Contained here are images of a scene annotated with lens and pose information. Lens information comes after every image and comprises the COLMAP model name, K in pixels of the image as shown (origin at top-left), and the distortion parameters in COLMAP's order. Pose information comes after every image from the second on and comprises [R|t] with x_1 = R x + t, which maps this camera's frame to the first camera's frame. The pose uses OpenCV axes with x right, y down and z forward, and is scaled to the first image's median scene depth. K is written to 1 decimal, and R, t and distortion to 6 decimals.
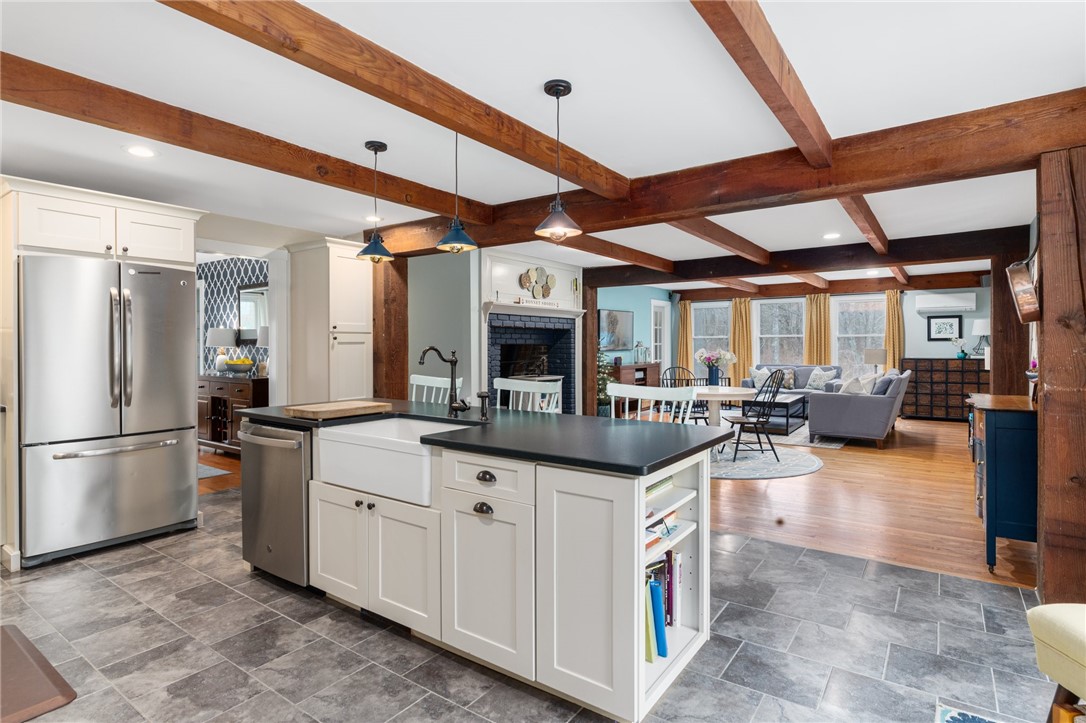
lens RADIAL K [[575.2, 0, 536.9], [0, 575.2, 342.9], [0, 0, 1]] dist [-0.001391, -0.000122]
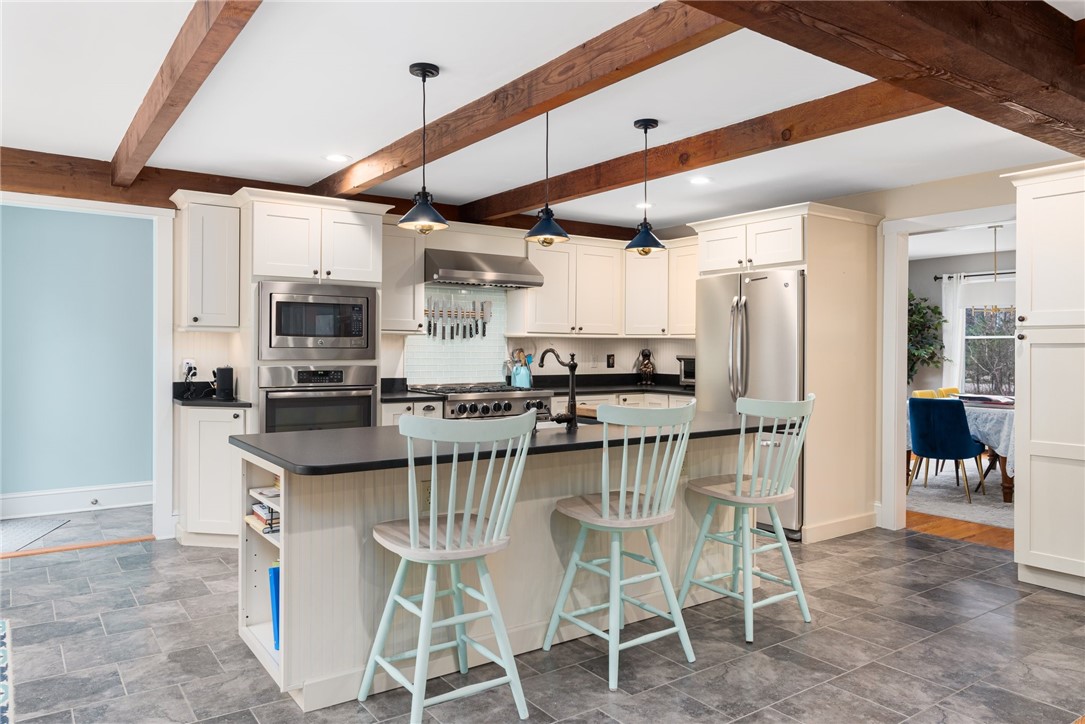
lens RADIAL K [[748.3, 0, 542.5], [0, 748.3, 362.0], [0, 0, 1]] dist [-0.007071, 0.001872]
pose [[-0.311674, 0.018660, -0.950006, 0.874699], [0.001959, 0.999818, 0.018995, 0.004105], [0.950187, 0.004059, -0.311654, 1.207908]]
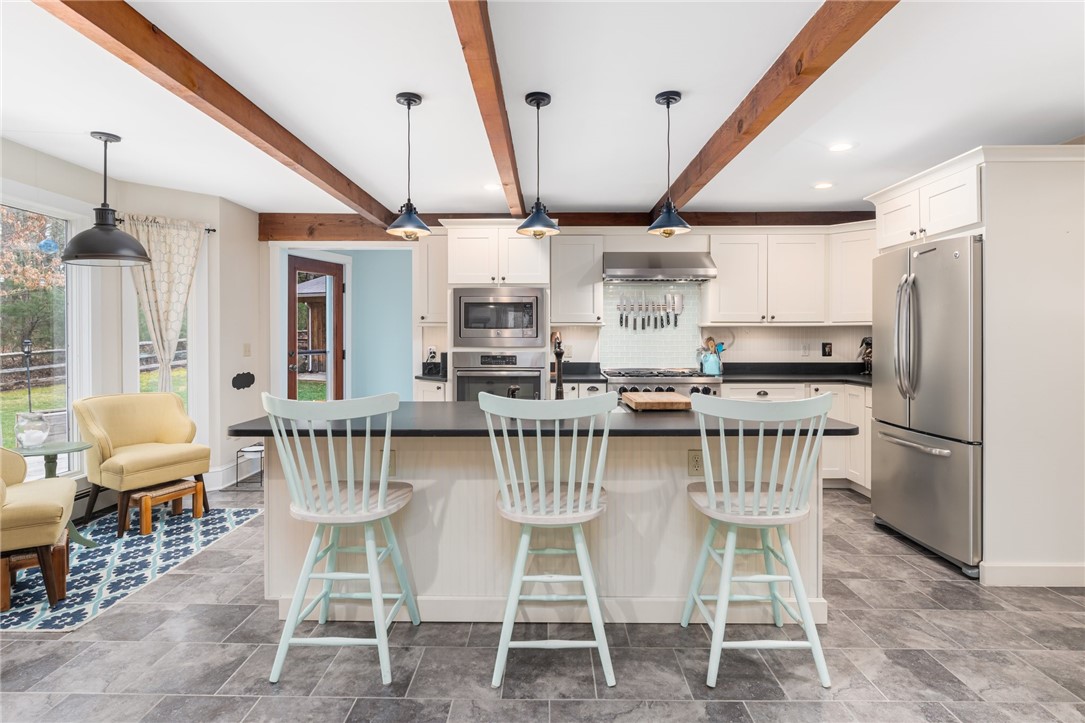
lens RADIAL K [[574.7, 0, 536.4], [0, 574.7, 342.9], [0, 0, 1]] dist [-0.001391, -0.000122]
pose [[-0.811883, 0.007996, -0.583765, 0.367554], [0.006744, 0.999968, 0.004318, 0.011524], [0.583781, -0.000431, -0.811911, 1.571674]]
